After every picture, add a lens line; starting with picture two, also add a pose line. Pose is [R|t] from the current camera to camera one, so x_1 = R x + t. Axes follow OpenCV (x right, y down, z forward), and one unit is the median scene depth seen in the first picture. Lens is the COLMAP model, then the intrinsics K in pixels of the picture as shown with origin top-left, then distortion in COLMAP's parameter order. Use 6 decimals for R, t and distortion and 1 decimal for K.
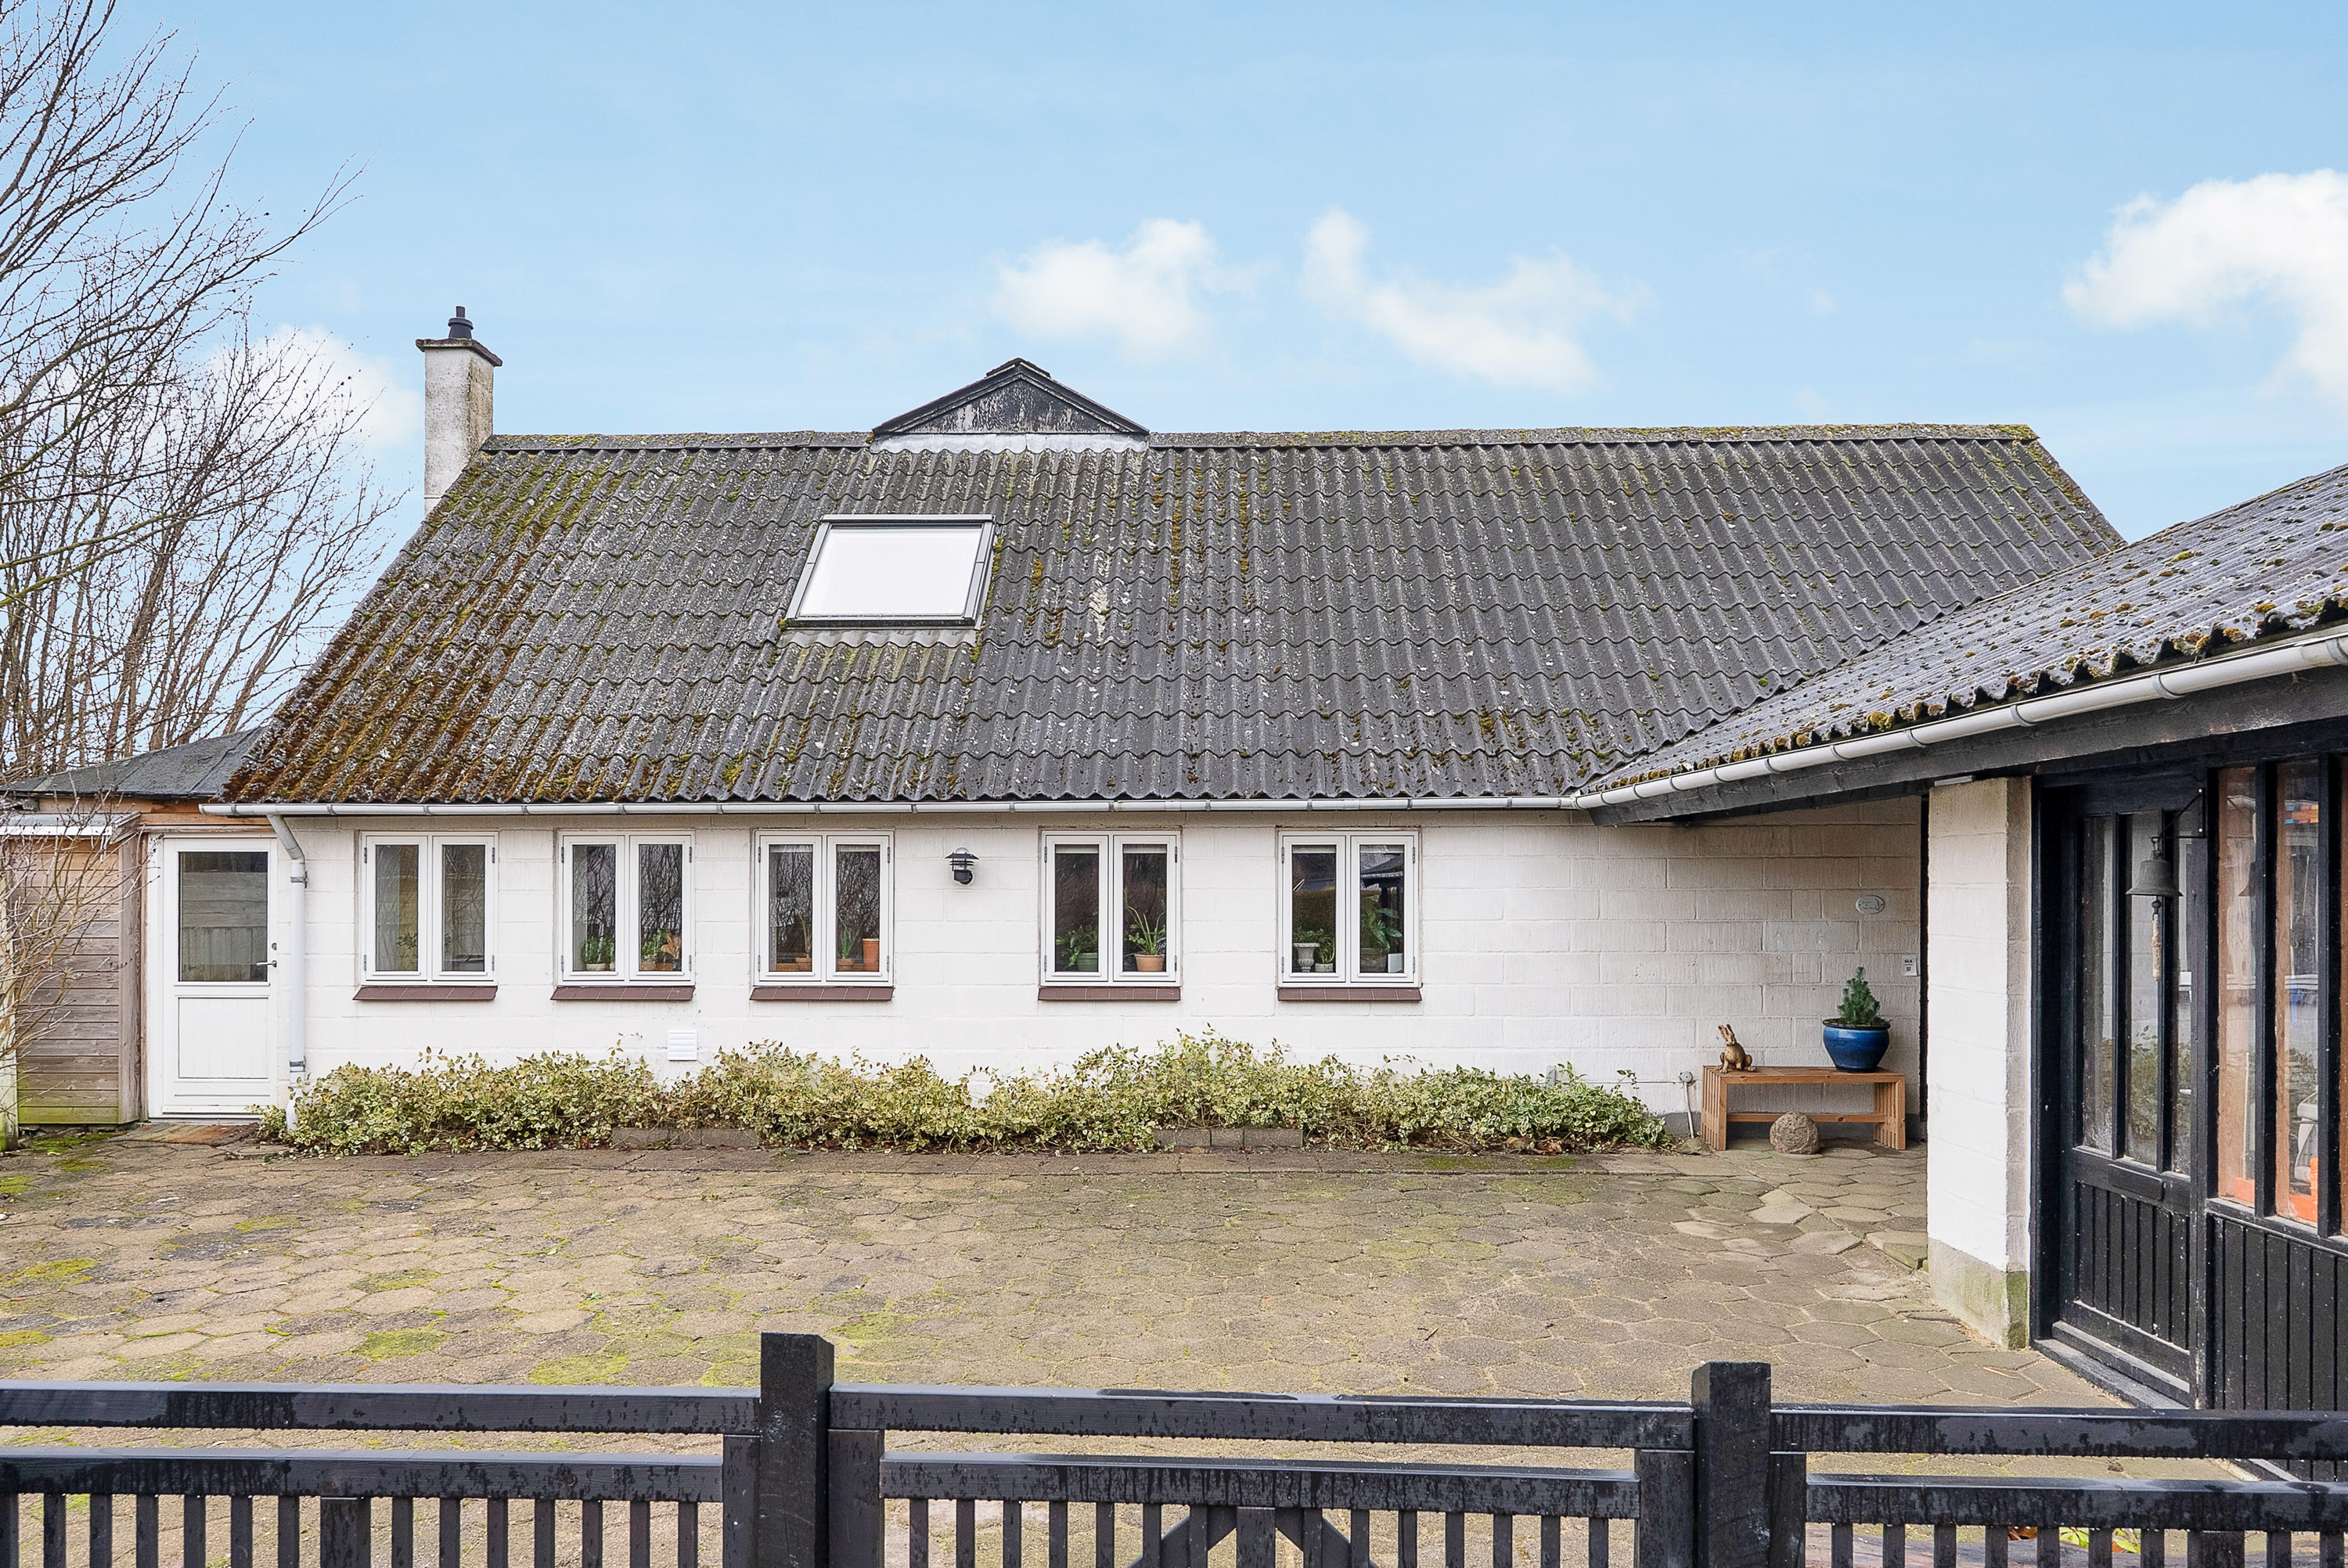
lens RADIAL K [[1575.4, 0, 1163.9], [0, 1575.4, 921.7], [0, 0, 1]] dist [-0.007228, -0.001552]
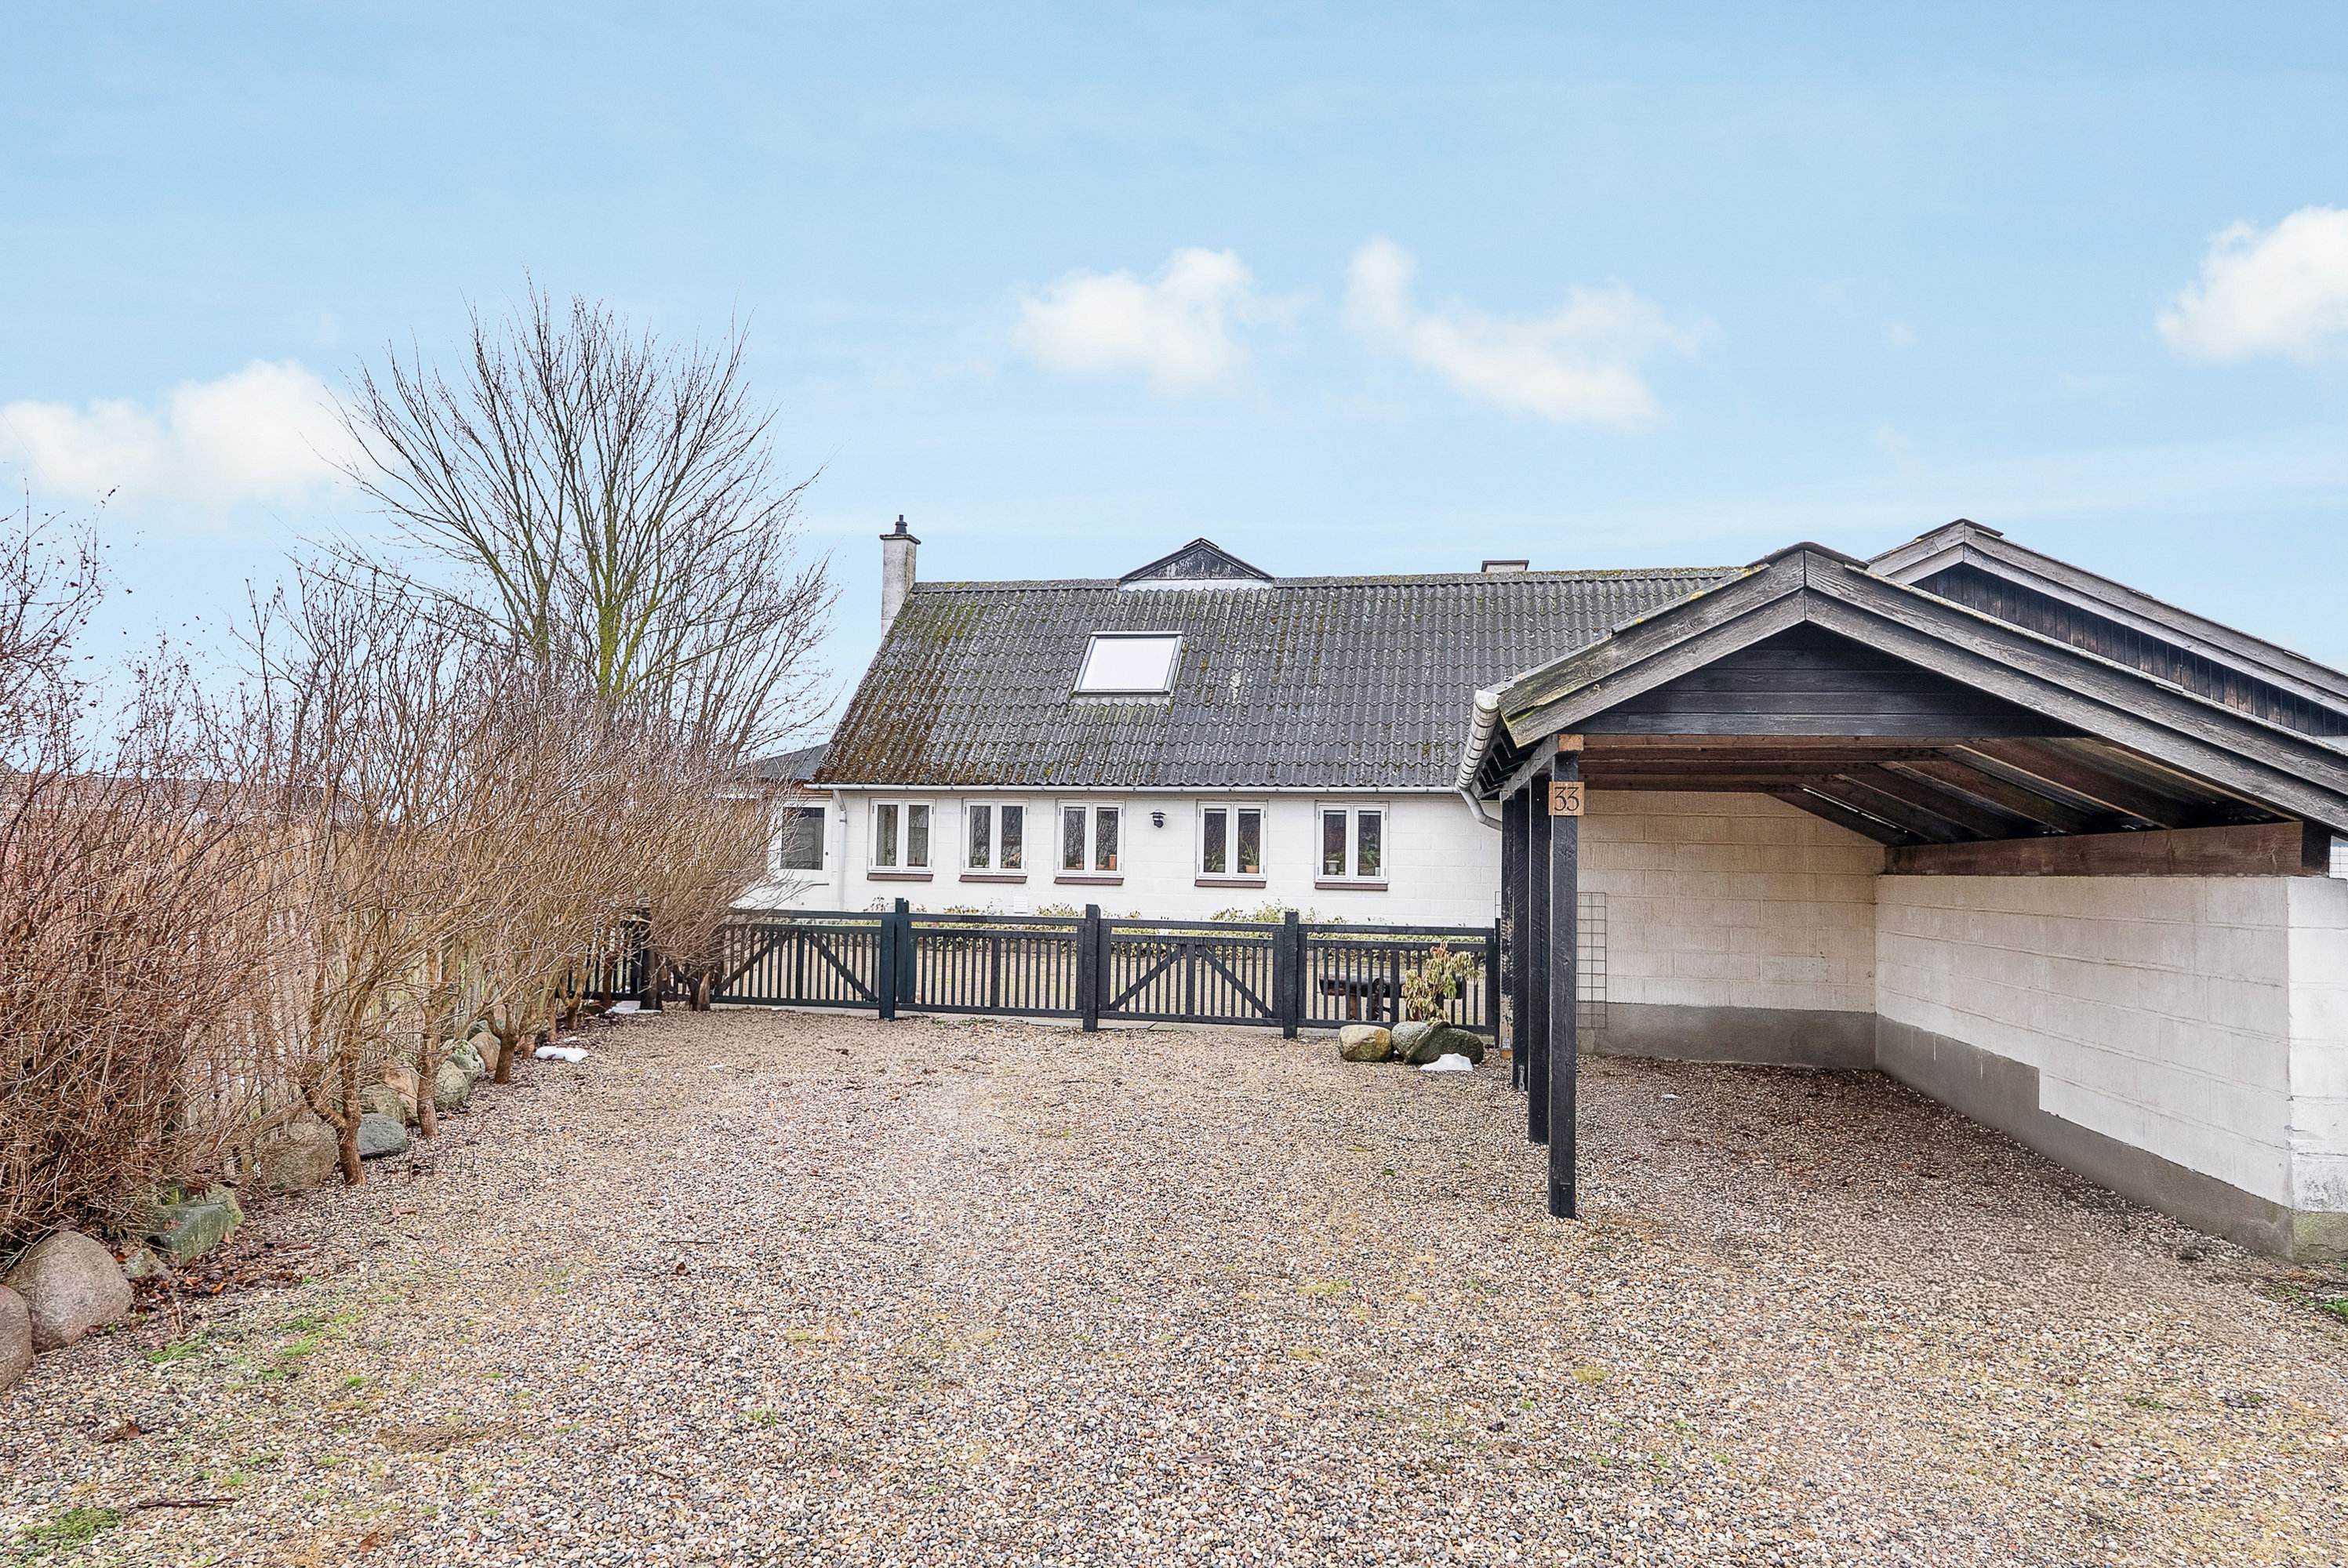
lens RADIAL K [[1575.4, 0, 1163.9], [0, 1575.4, 921.7], [0, 0, 1]] dist [-0.007228, -0.001552]
pose [[0.987875, 0.022656, -0.153592, 0.185901], [-0.020553, 0.999672, 0.015268, 0.063816], [0.153888, -0.011926, 0.988016, -0.961965]]
